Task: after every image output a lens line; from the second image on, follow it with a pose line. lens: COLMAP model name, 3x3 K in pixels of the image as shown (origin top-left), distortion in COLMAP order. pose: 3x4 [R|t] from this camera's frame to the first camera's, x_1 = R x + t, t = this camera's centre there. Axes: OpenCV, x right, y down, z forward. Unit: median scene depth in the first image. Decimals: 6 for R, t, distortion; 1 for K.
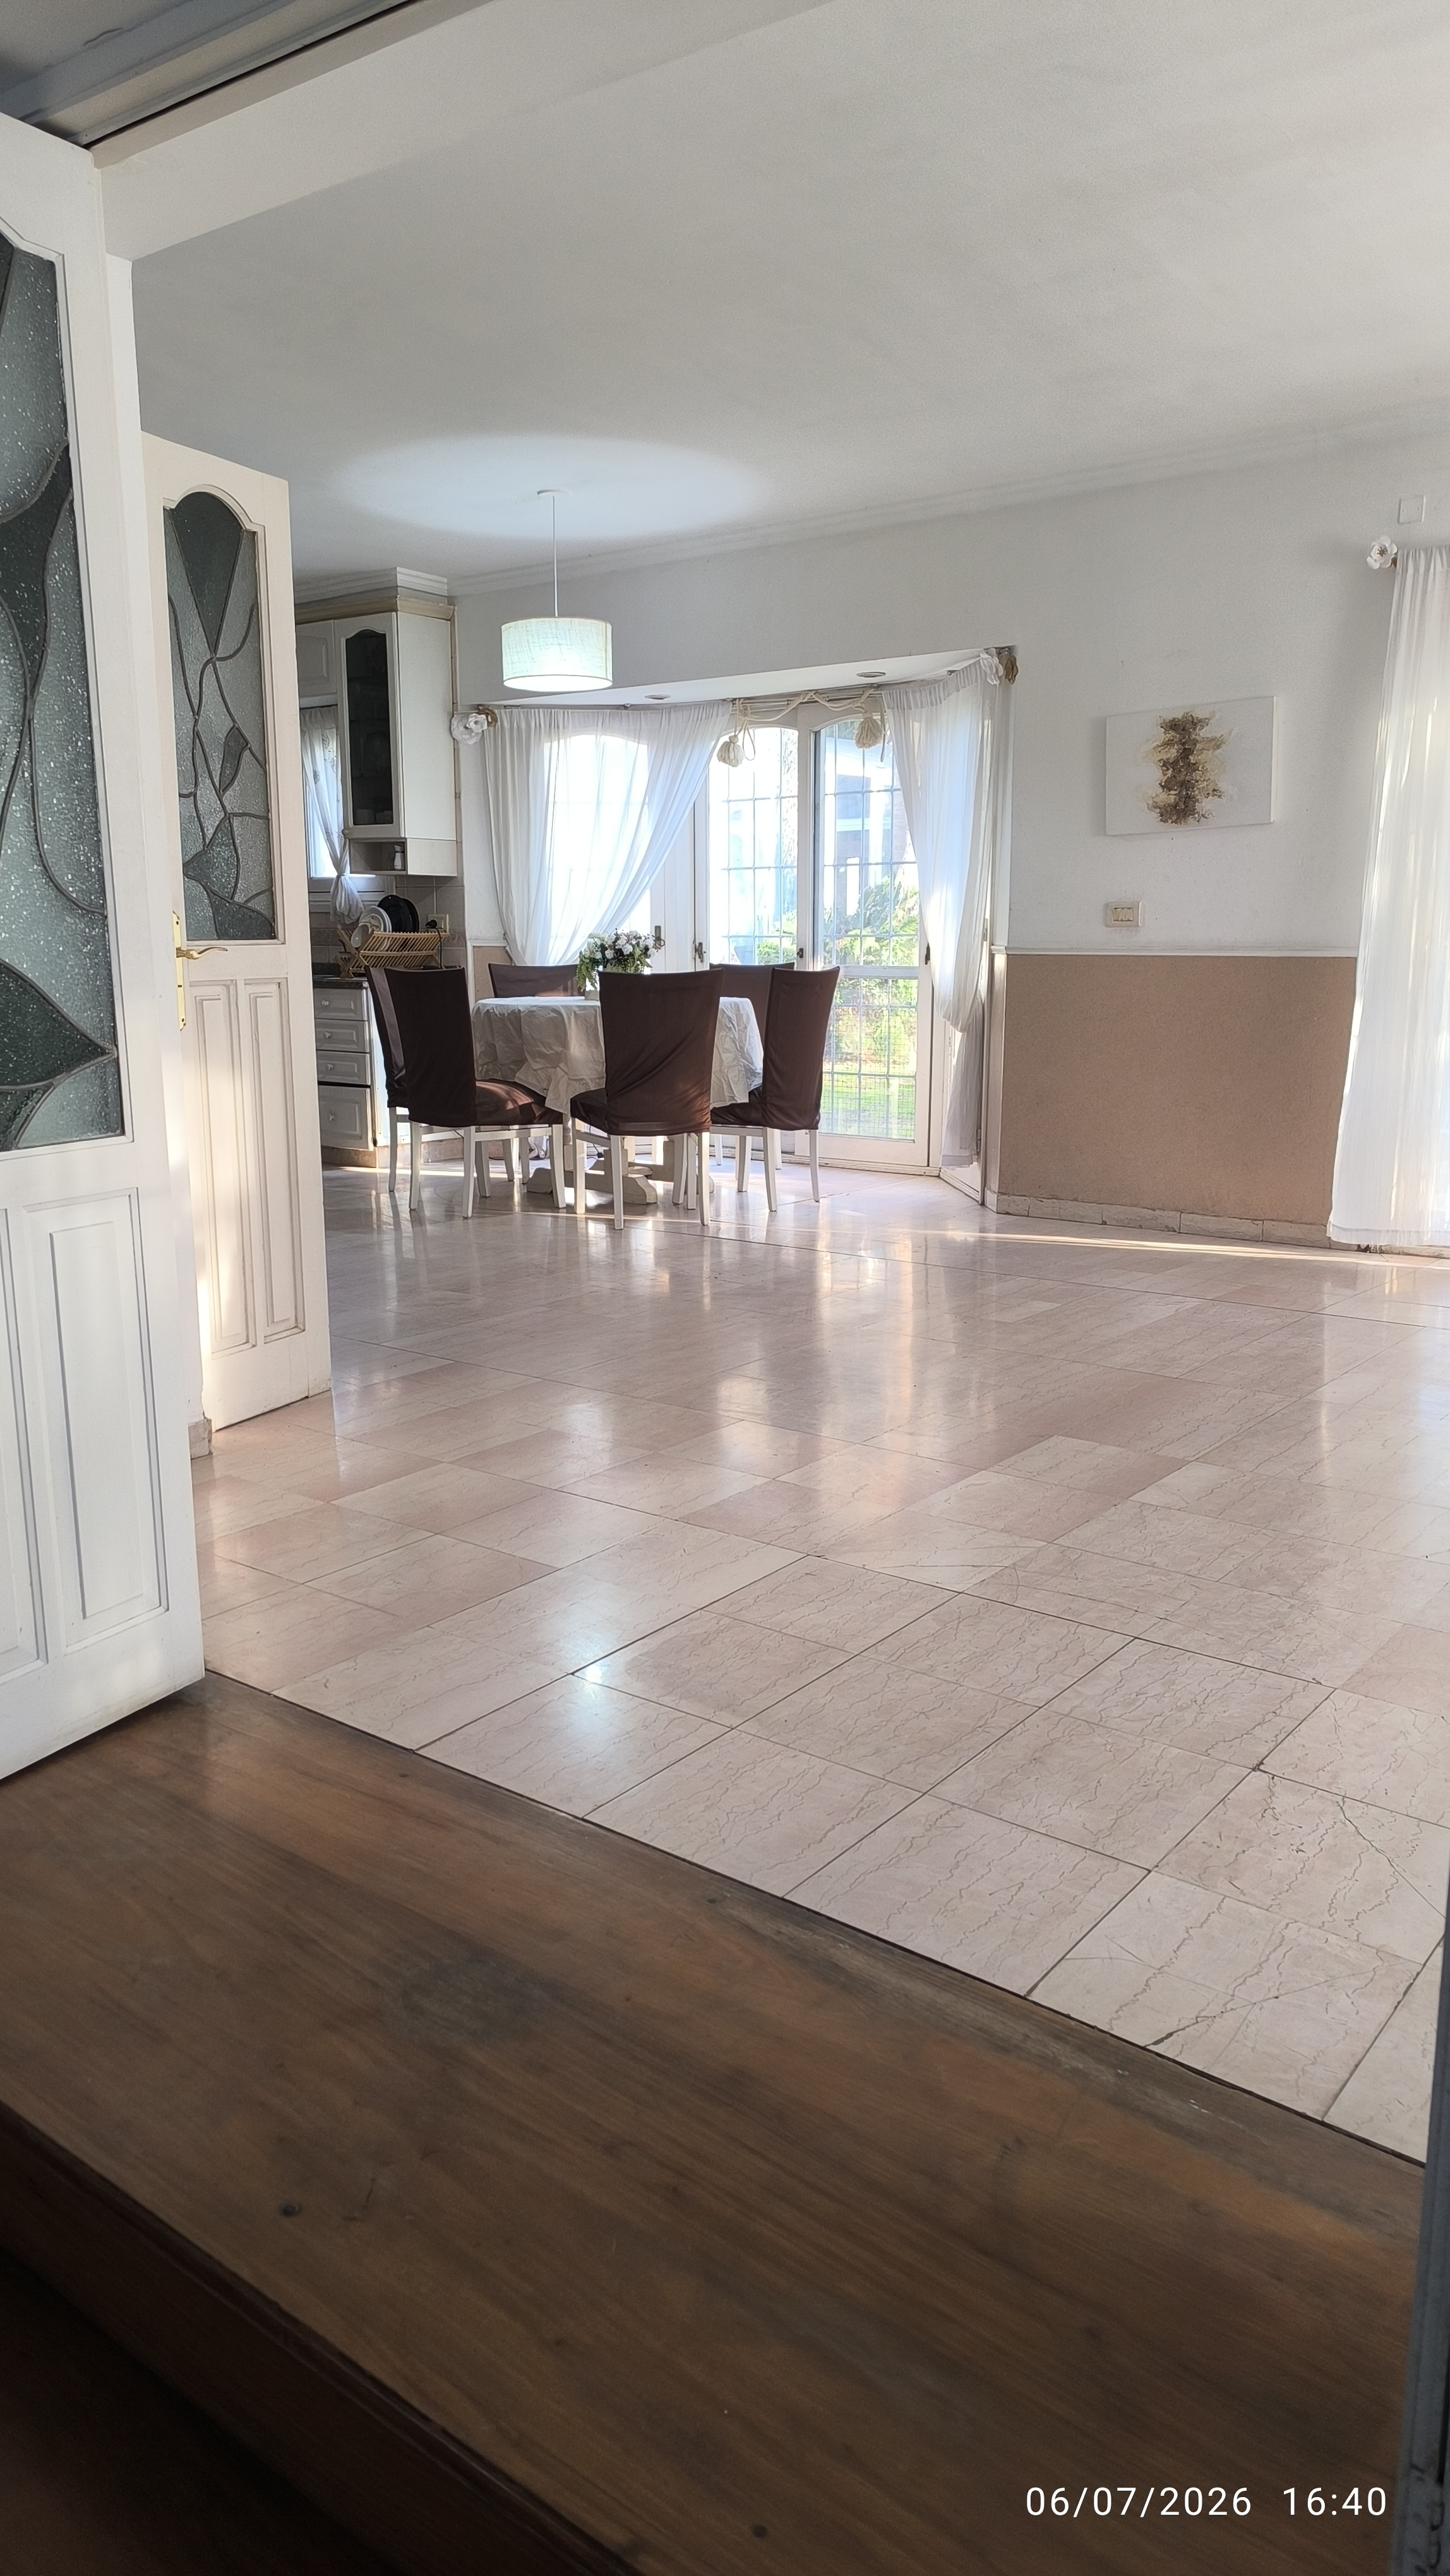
lens RADIAL K [[1779.8, 0, 725.0], [0, 1779.8, 1288.0], [0, 0, 1]] dist [0.092403, -0.050869]
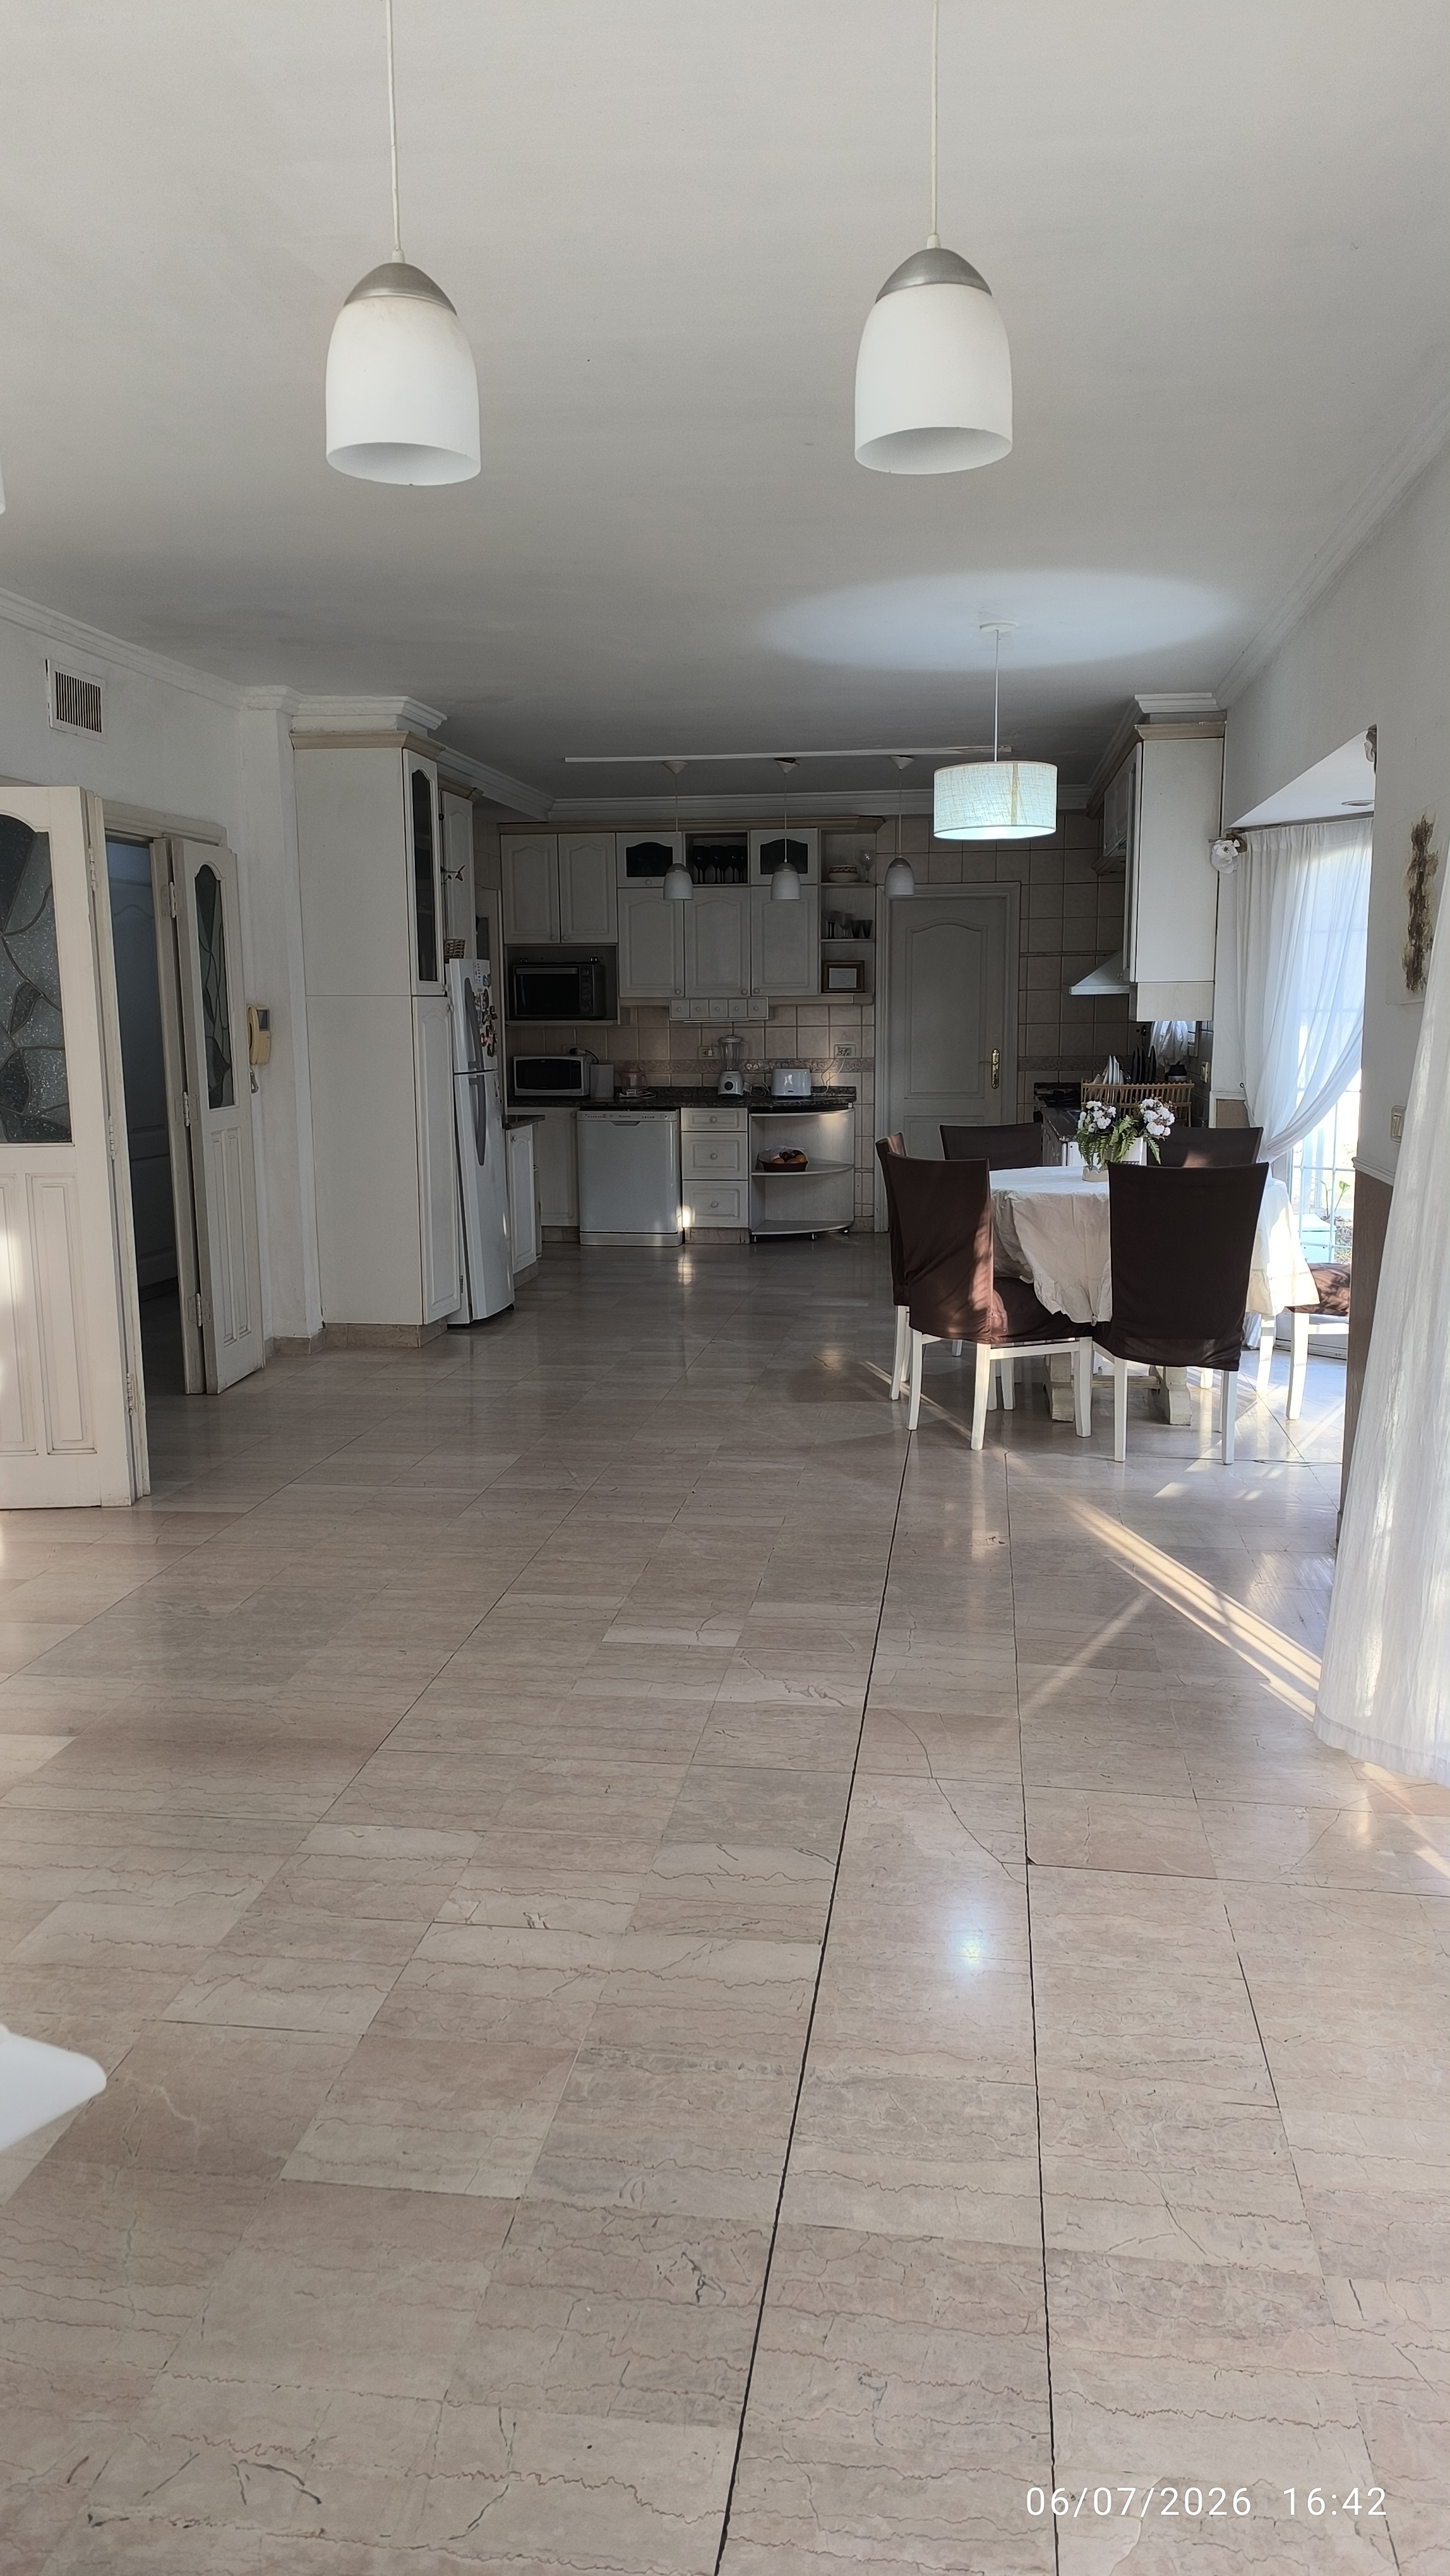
lens RADIAL K [[1773.2, 0, 723.8], [0, 1773.2, 1275.1], [0, 0, 1]] dist [0.032803, -0.051273]
pose [[0.490638, 0.126927, -0.862070, 0.643948], [-0.161539, 0.985434, 0.053152, -0.146013], [0.856259, 0.113179, 0.503994, 0.475329]]
